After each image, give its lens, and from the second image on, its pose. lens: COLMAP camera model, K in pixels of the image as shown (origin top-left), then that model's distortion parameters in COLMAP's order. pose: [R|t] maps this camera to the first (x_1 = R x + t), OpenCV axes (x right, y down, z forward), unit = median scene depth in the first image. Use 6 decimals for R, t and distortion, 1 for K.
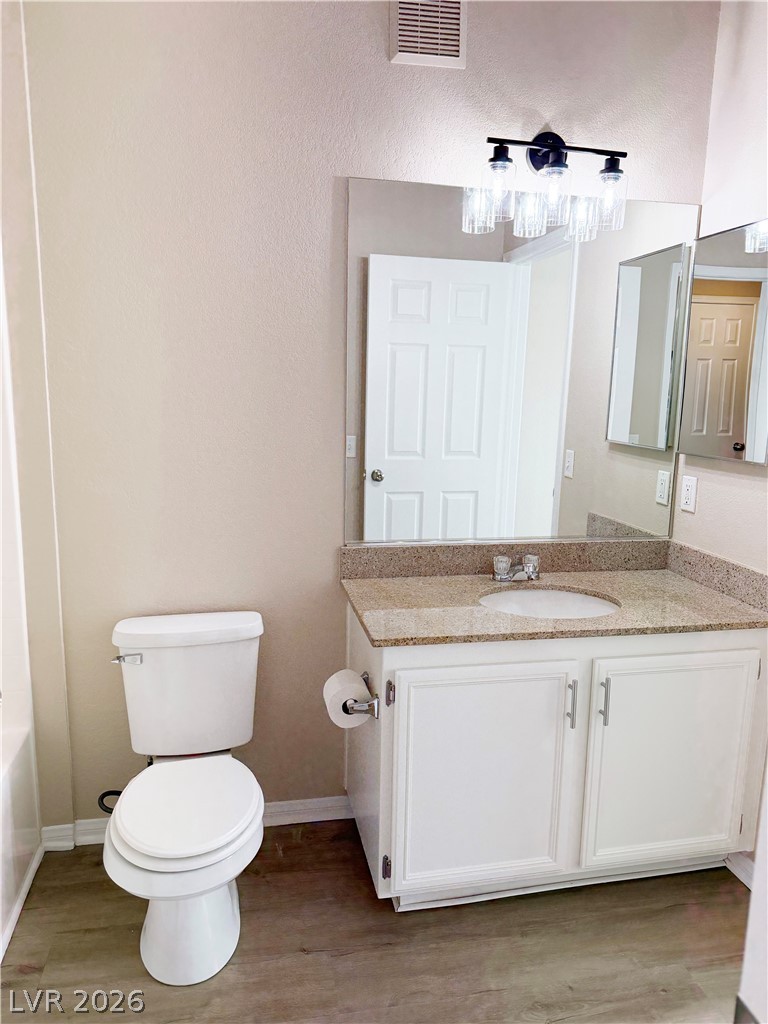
lens RADIAL K [[728.3, 0, 384.0], [0, 728.3, 512.0], [0, 0, 1]] dist [0.114090, -0.167399]
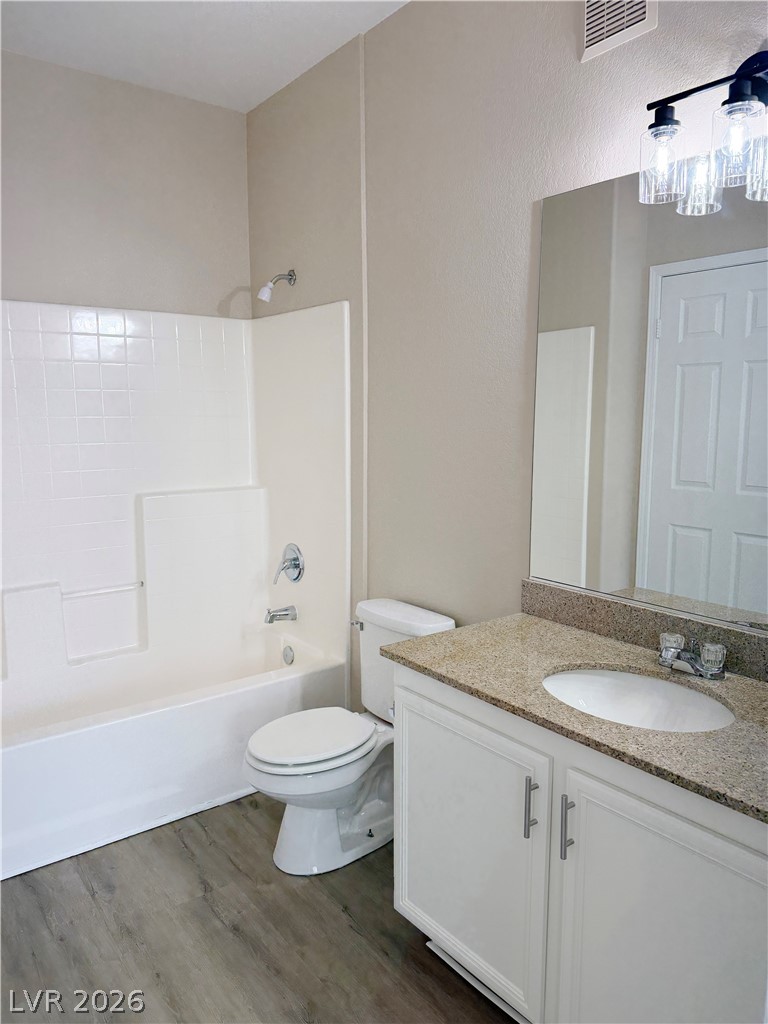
lens RADIAL K [[765.0, 0, 384.0], [0, 765.0, 512.0], [0, 0, 1]] dist [0.063434, -0.000177]
pose [[0.429124, 0.108289, -0.896731, 0.828650], [-0.147959, 0.987804, 0.048482, -0.065744], [0.891045, 0.111875, 0.439913, 0.415330]]
